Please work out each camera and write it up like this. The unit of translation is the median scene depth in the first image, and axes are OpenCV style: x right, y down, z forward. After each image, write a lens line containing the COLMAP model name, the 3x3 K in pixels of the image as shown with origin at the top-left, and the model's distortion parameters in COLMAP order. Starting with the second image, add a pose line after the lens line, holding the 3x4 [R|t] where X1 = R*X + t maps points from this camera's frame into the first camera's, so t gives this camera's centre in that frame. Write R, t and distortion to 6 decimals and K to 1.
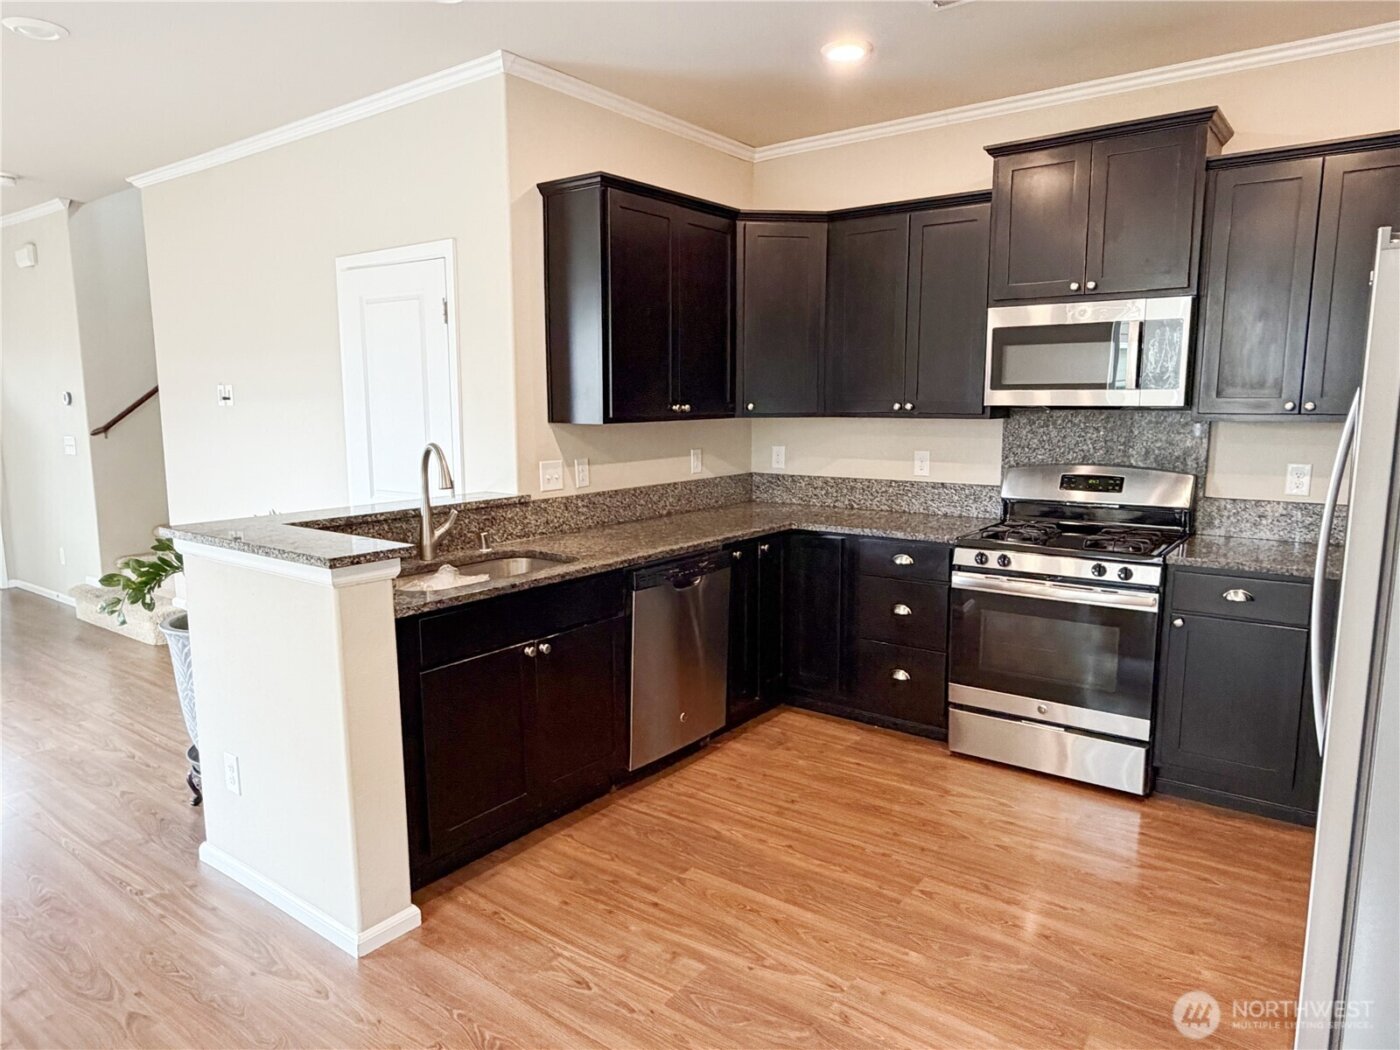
lens RADIAL K [[908.1, 0, 697.2], [0, 908.1, 528.0], [0, 0, 1]] dist [0.001422, -0.000171]
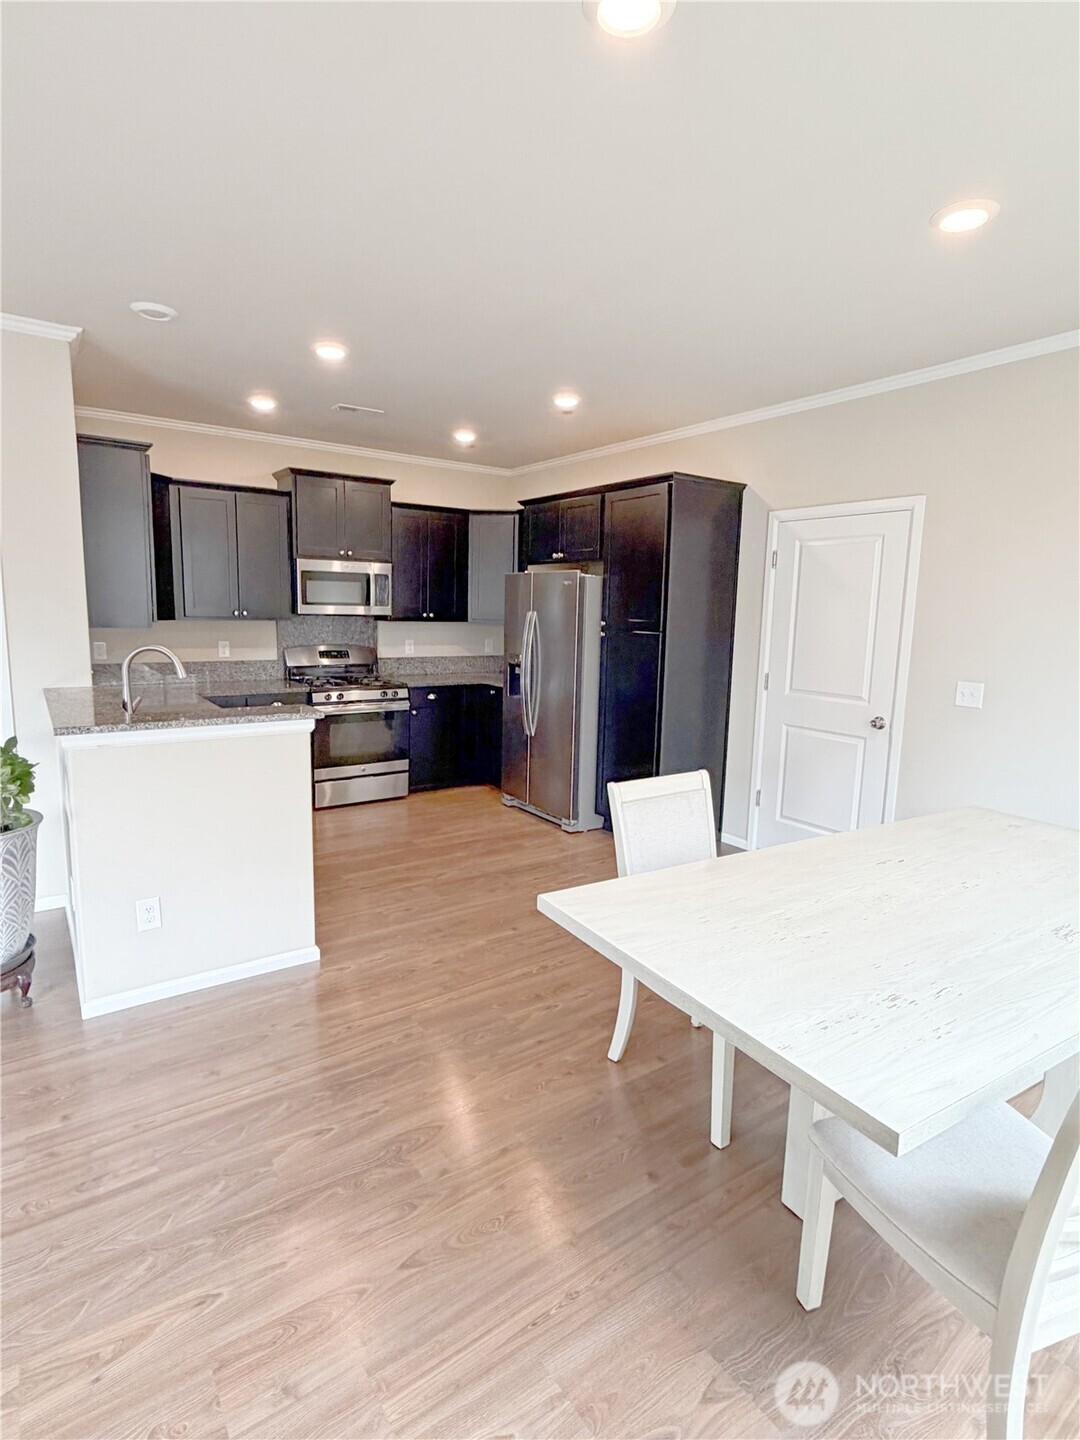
lens RADIAL K [[761.3, 0, 536.2], [0, 761.3, 718.8], [0, 0, 1]] dist [0.000468, 0.000182]
pose [[0.304129, -0.131024, 0.943577, -1.117345], [0.110934, 0.988629, 0.101524, -0.035990], [-0.946150, 0.073799, 0.315206, 0.127709]]
